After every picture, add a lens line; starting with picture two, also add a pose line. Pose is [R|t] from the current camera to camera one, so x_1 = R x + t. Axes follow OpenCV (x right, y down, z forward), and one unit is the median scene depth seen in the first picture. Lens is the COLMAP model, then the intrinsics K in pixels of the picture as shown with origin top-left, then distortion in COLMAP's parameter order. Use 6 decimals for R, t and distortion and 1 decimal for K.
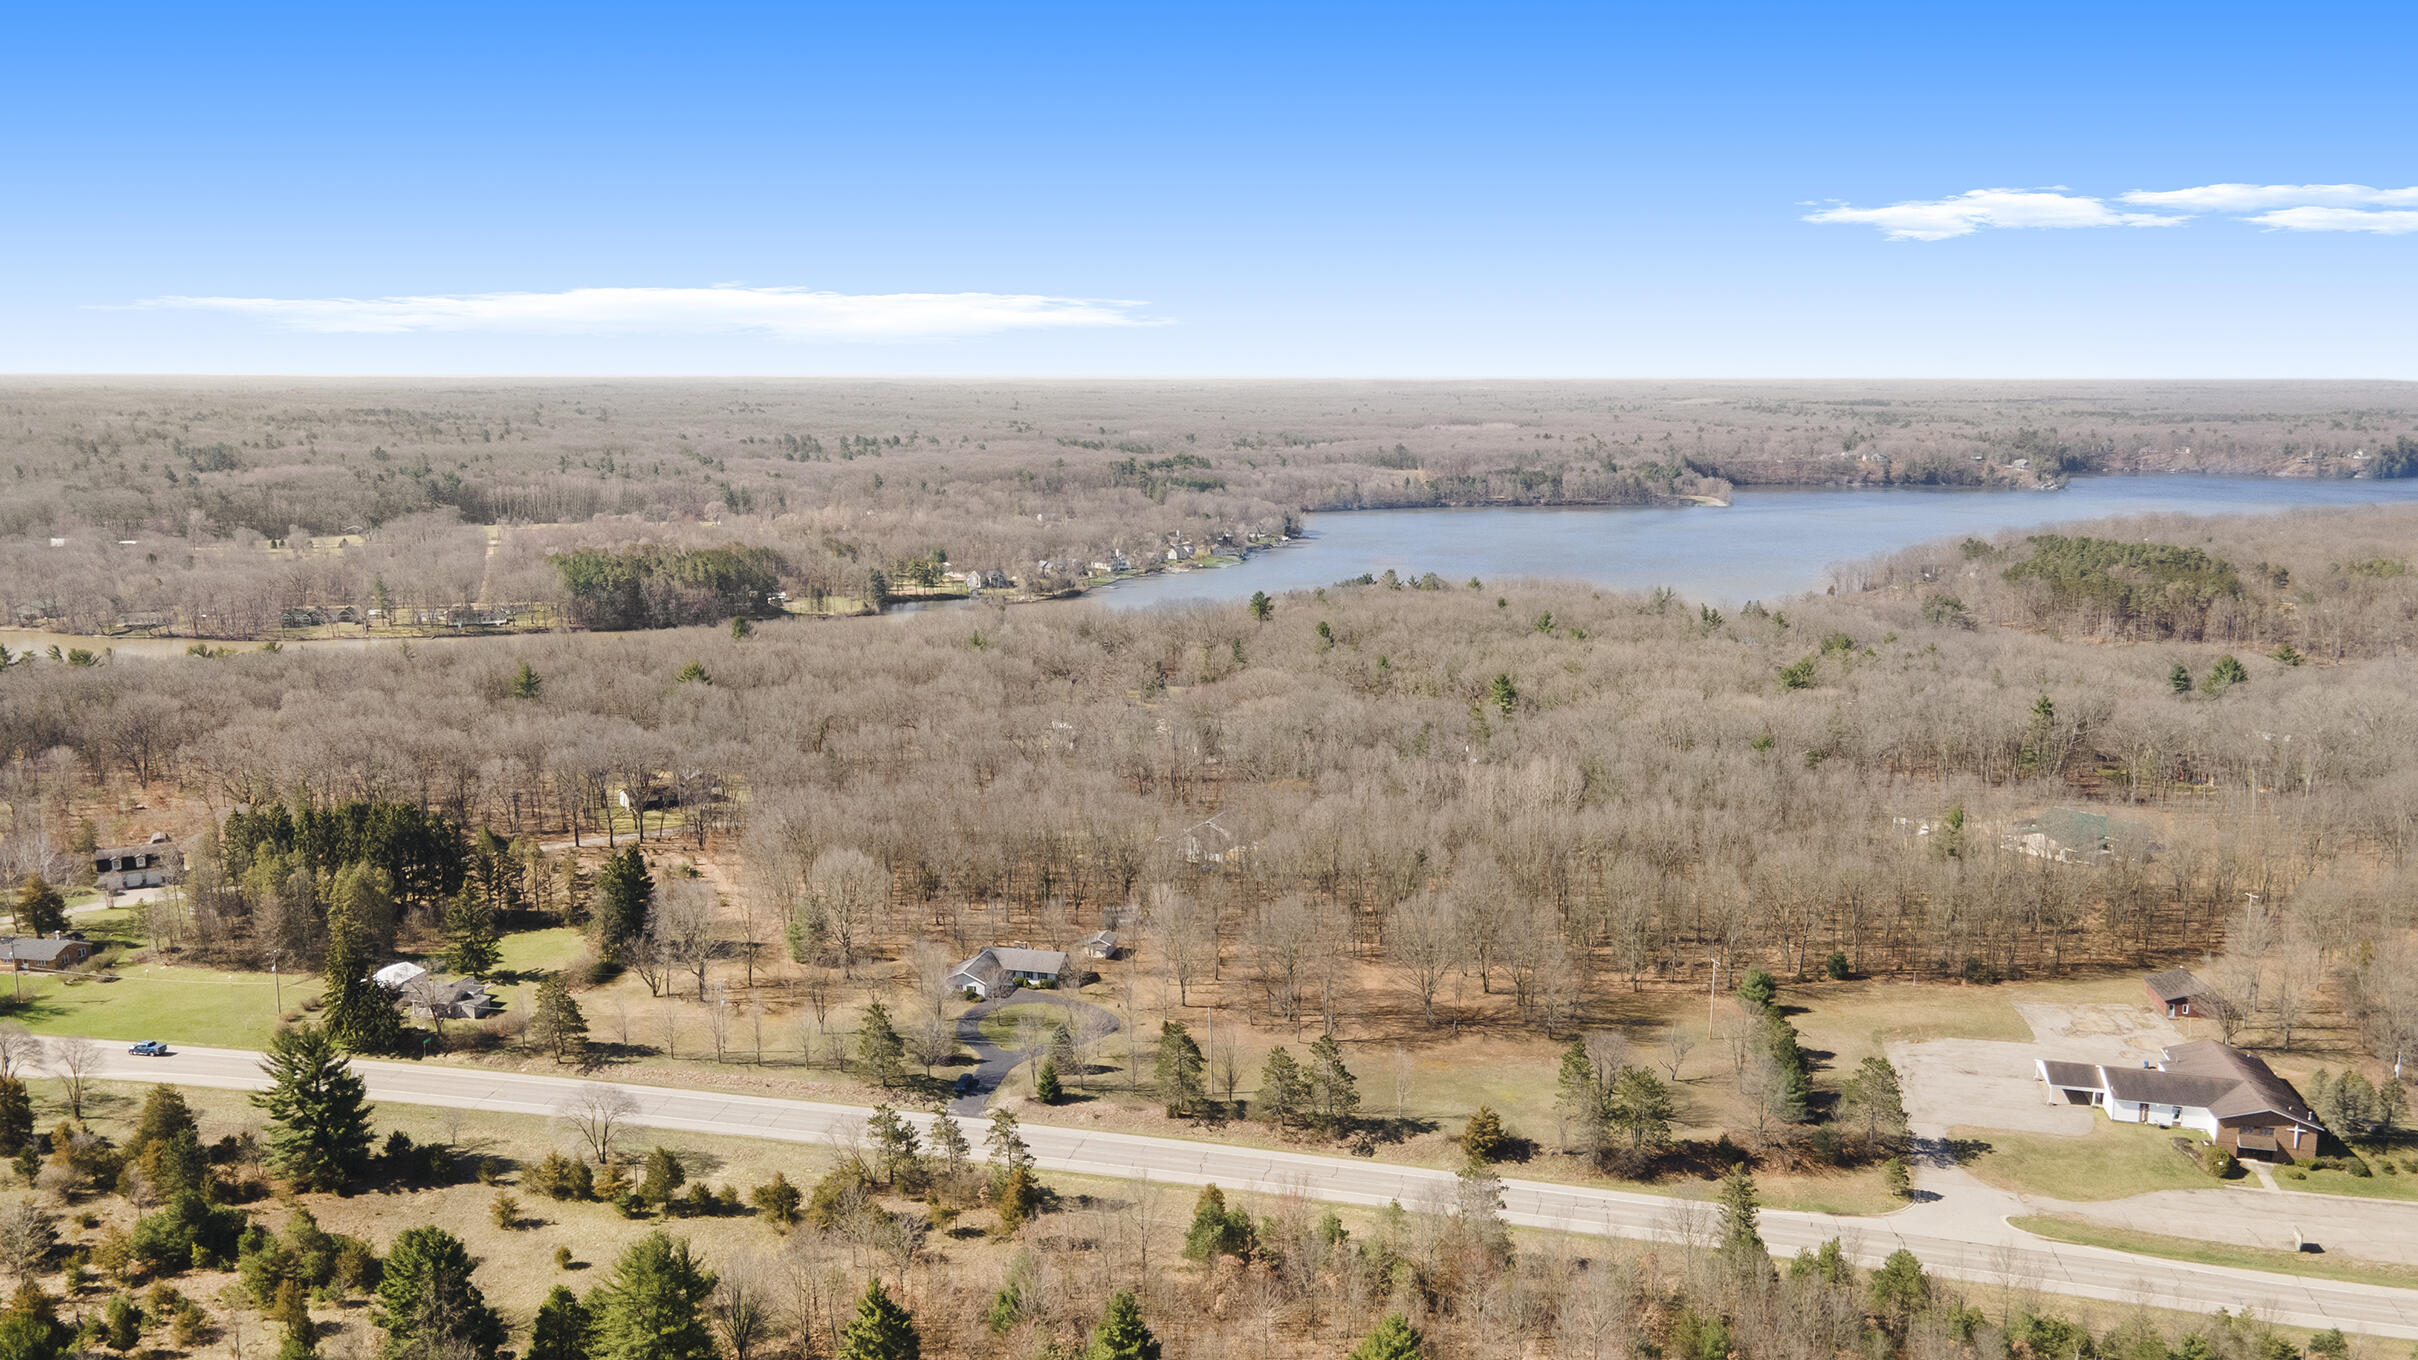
lens RADIAL K [[1838.9, 0, 1205.5], [0, 1838.9, 673.8], [0, 0, 1]] dist [0.049600, 0.001435]
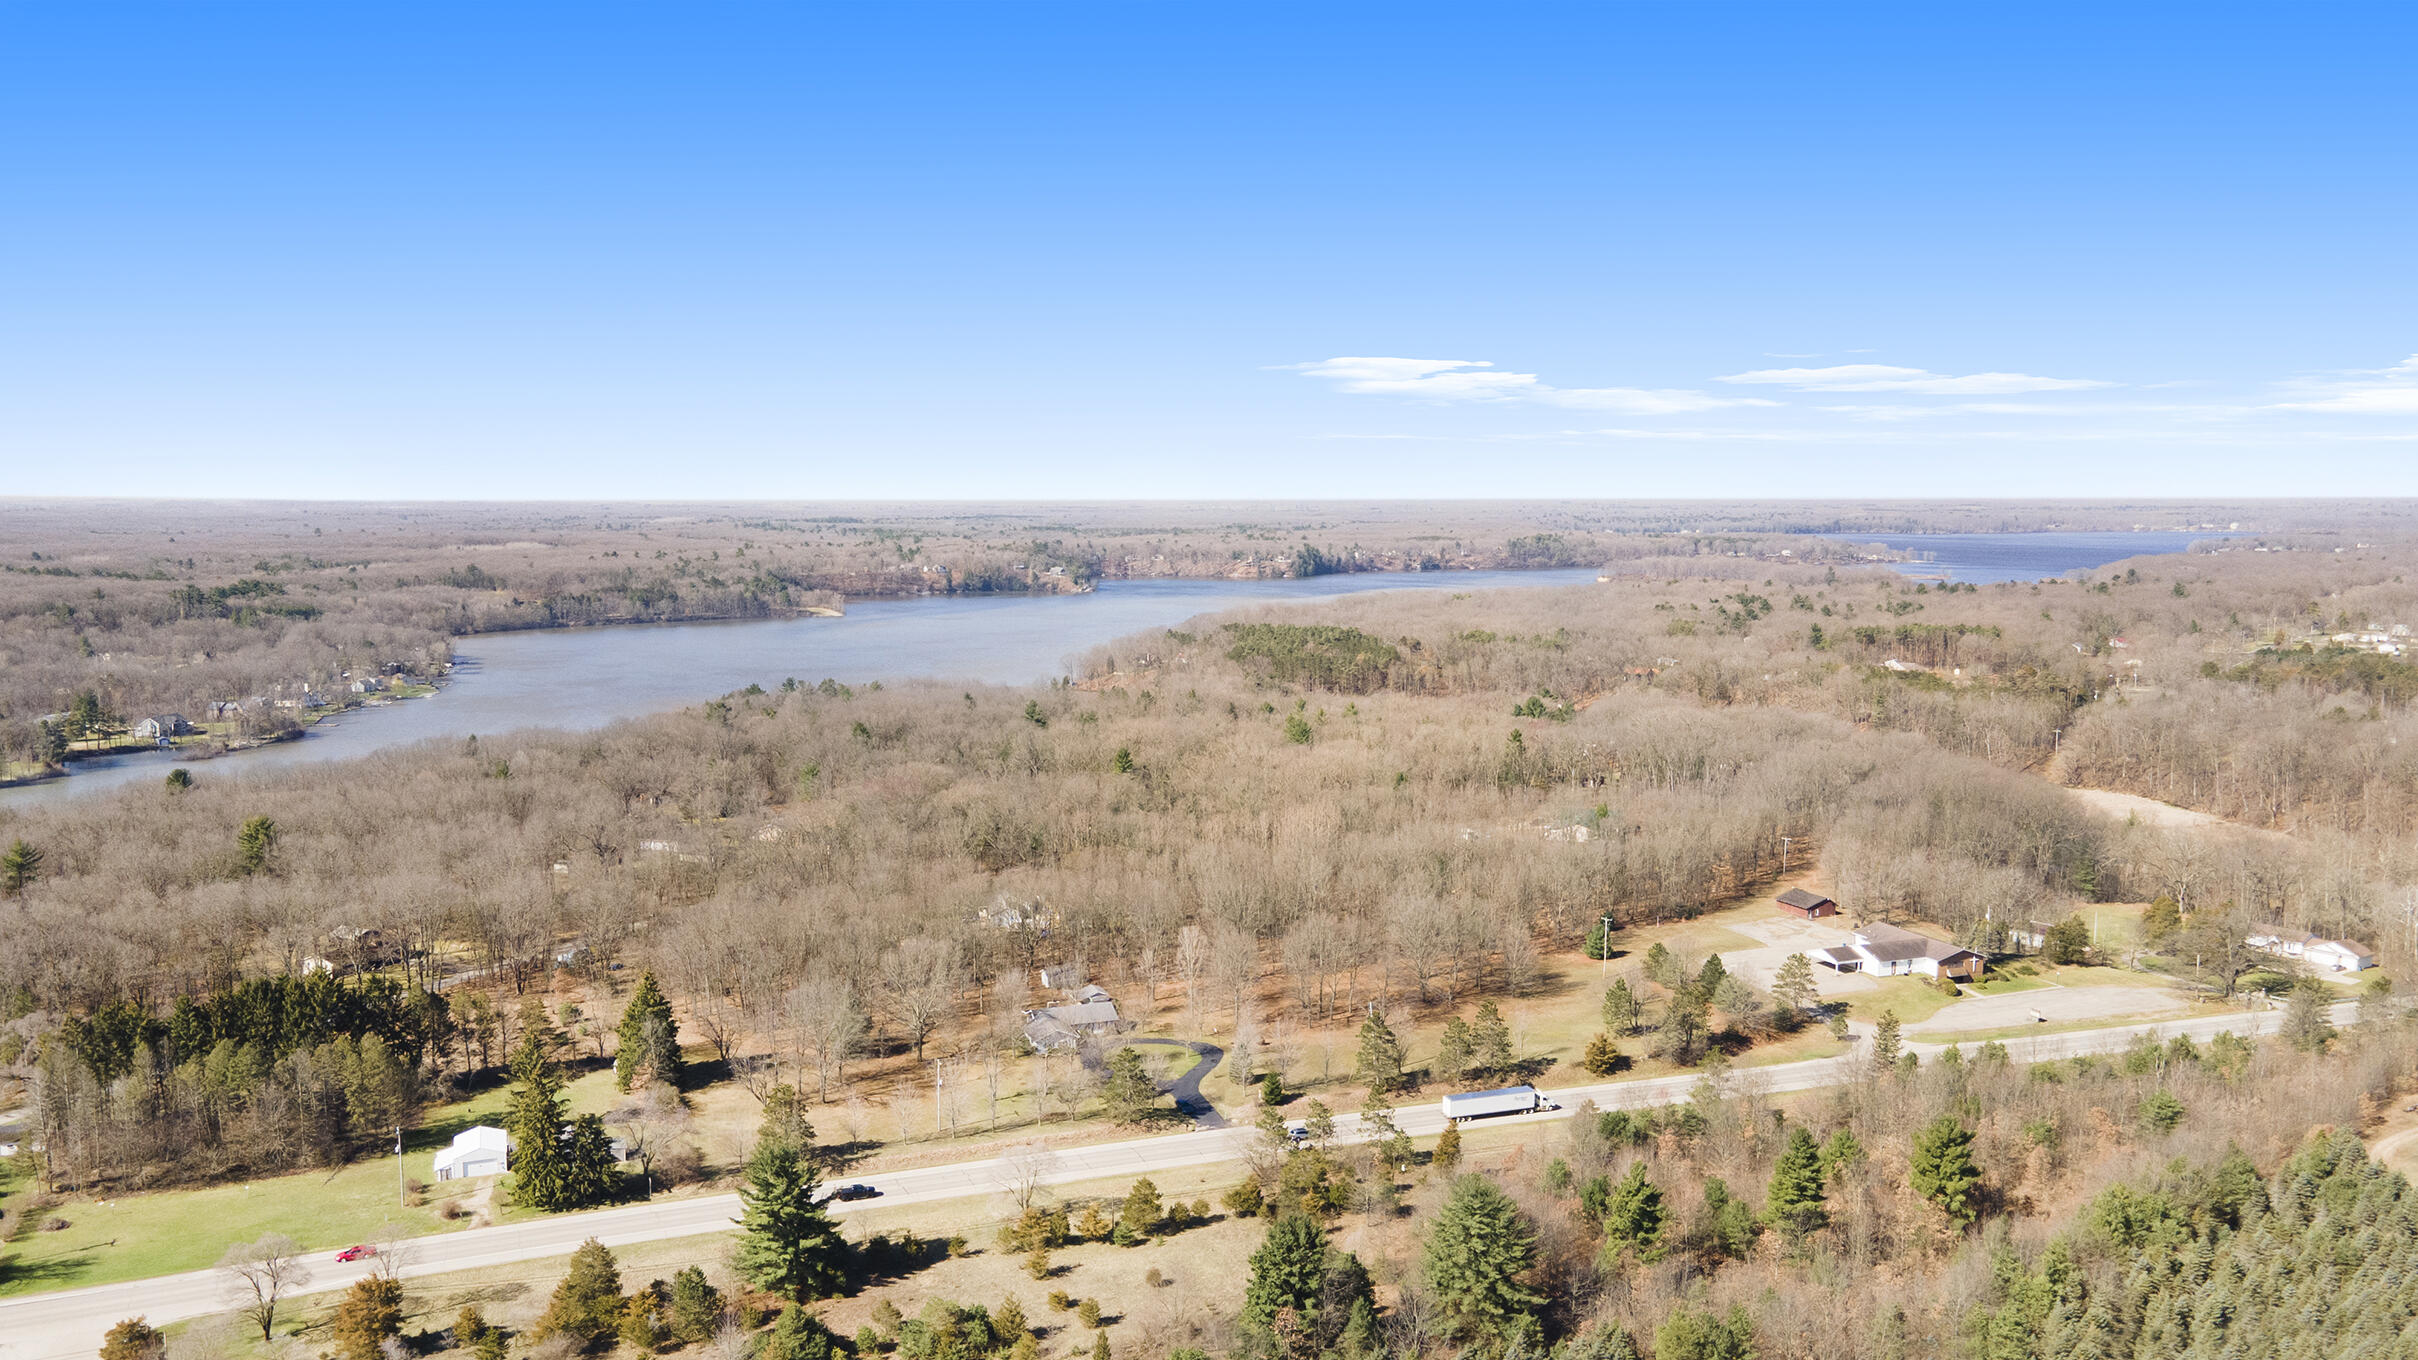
lens RADIAL K [[1838.9, 0, 1202.8], [0, 1838.9, 685.6], [0, 0, 1]] dist [0.049600, 0.001435]
pose [[0.828650, -0.059954, 0.556548, -0.135246], [0.091696, 0.995356, -0.029302, -0.000386], [-0.552206, 0.075315, 0.830299, 0.006057]]
